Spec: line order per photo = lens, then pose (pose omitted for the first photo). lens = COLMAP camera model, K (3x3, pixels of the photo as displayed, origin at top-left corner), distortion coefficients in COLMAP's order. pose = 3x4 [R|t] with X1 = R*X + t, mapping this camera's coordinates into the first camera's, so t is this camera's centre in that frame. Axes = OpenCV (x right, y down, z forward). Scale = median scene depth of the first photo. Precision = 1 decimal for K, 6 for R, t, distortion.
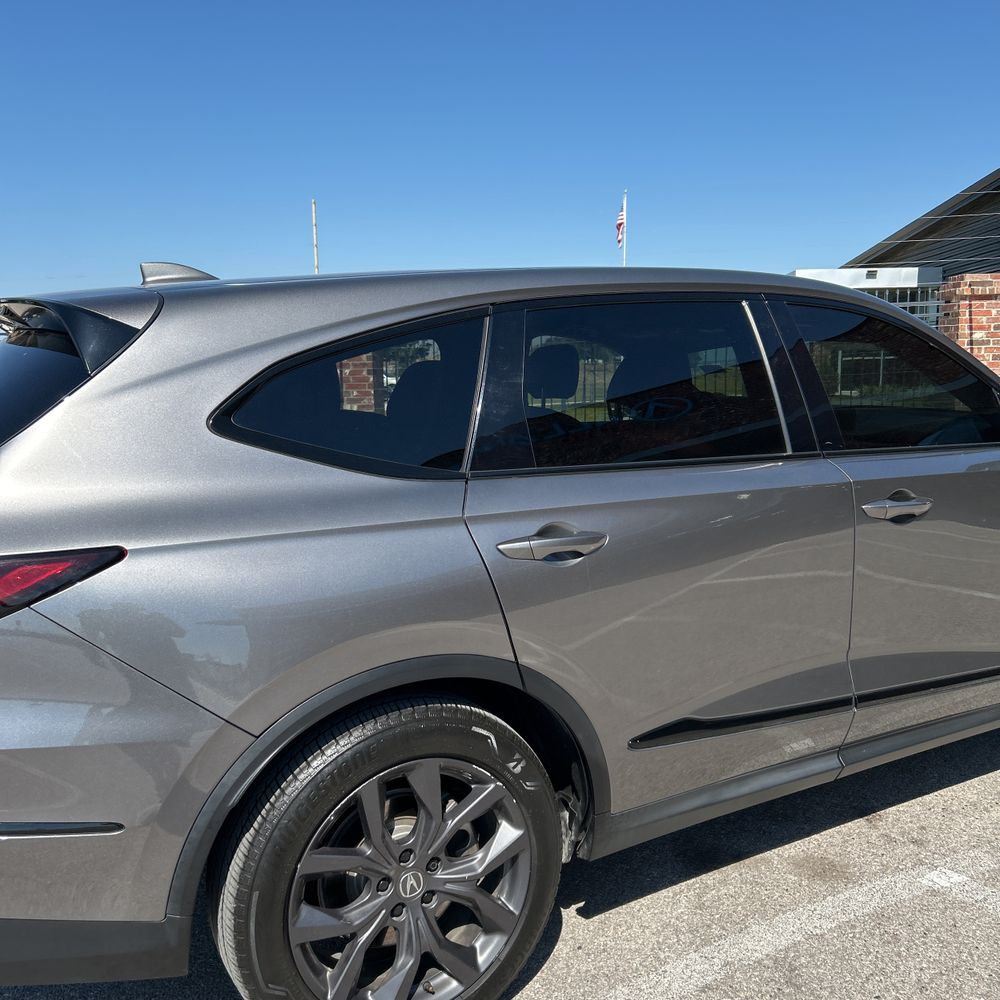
lens RADIAL K [[1016.5, 0, 499.1], [0, 1016.5, 494.1], [0, 0, 1]] dist [0.020171, 0.000000]
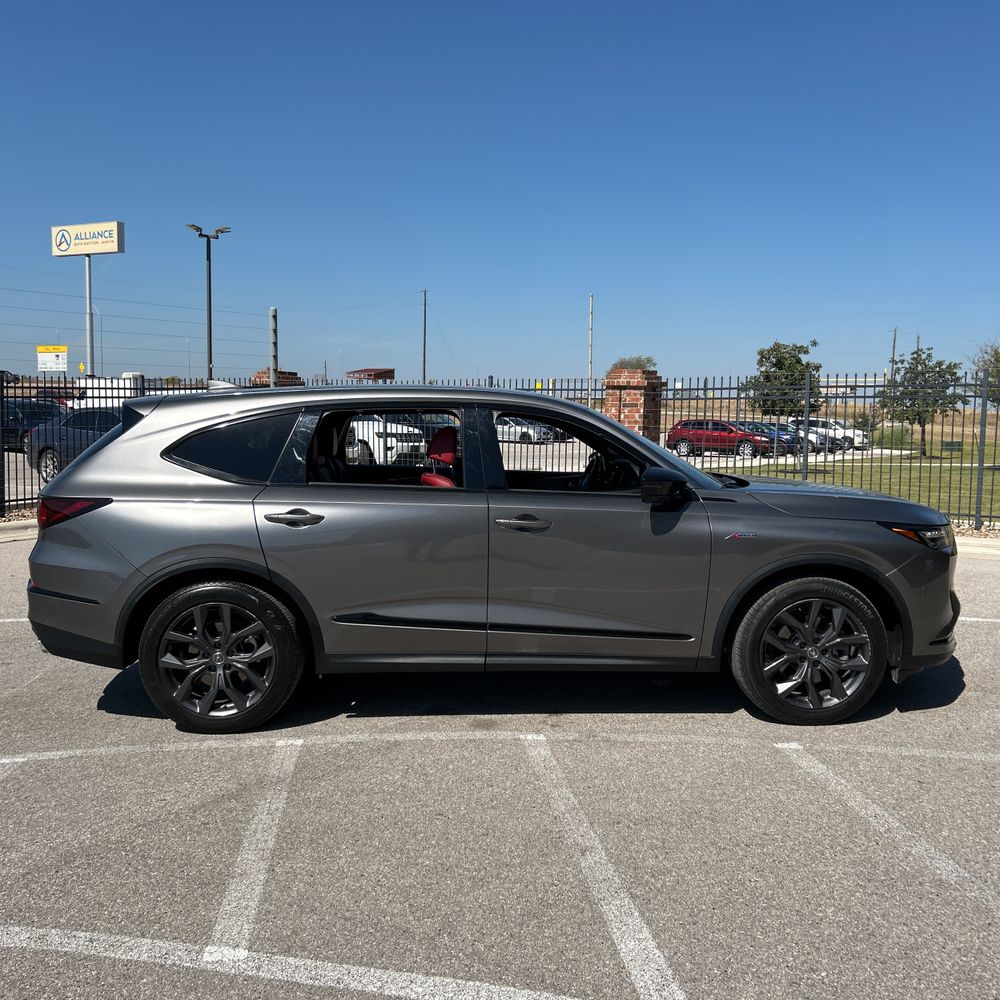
lens RADIAL K [[1016.5, 0, 501.2], [0, 1016.5, 494.0], [0, 0, 1]] dist [0.020171, 0.000000]
pose [[0.883604, 0.067905, -0.463285, 1.205292], [-0.088884, 0.995763, -0.023573, 0.008691], [0.459721, 0.062008, 0.885896, -0.610318]]
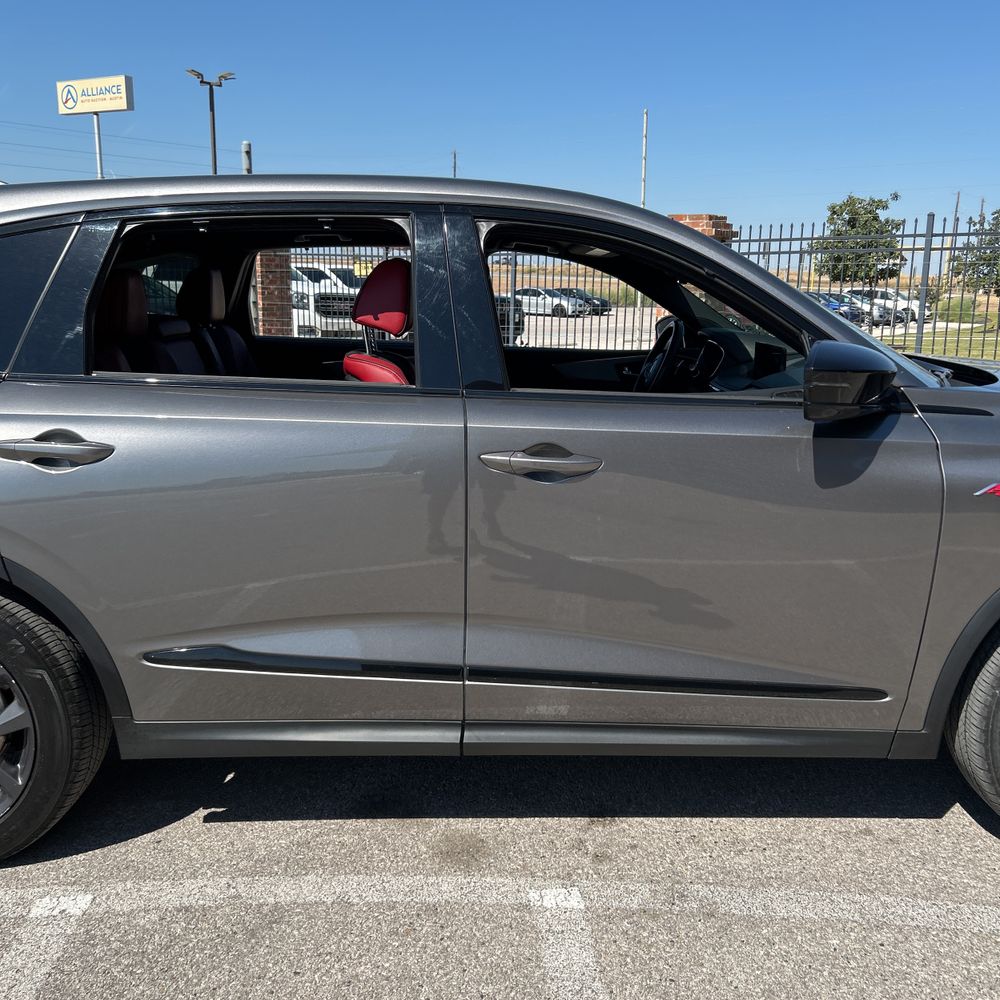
lens RADIAL K [[1016.5, 0, 505.1], [0, 1016.5, 498.5], [0, 0, 1]] dist [0.020171, 0.000000]
pose [[0.869507, 0.130177, -0.476458, 0.786886], [-0.091032, 0.990355, 0.104455, -0.041601], [0.485460, -0.047451, 0.872970, 0.260723]]
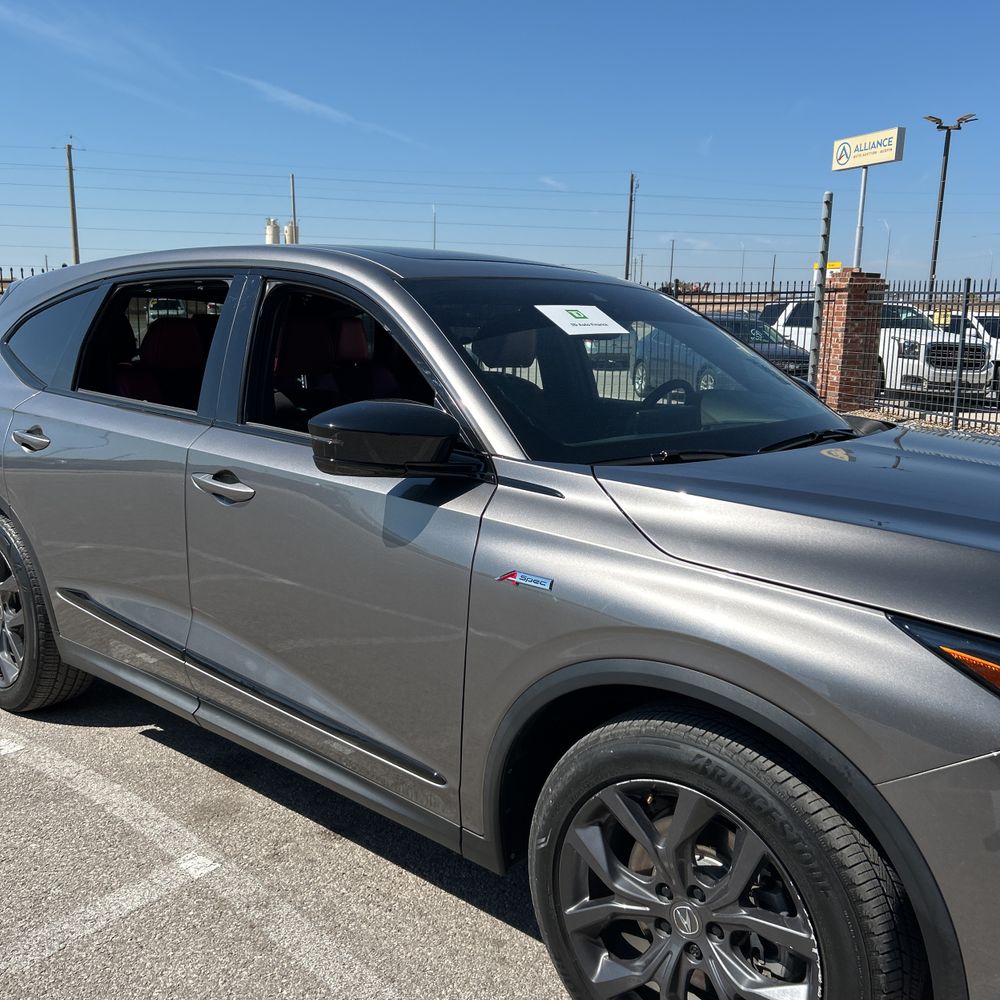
lens RADIAL K [[1016.5, 0, 496.6], [0, 1016.5, 473.6], [0, 0, 1]] dist [0.020171, 0.000000]
pose [[0.323915, 0.174415, -0.929870, 1.424047], [-0.154008, 0.979471, 0.130070, -0.169628], [0.933467, 0.101076, 0.344126, 0.928173]]
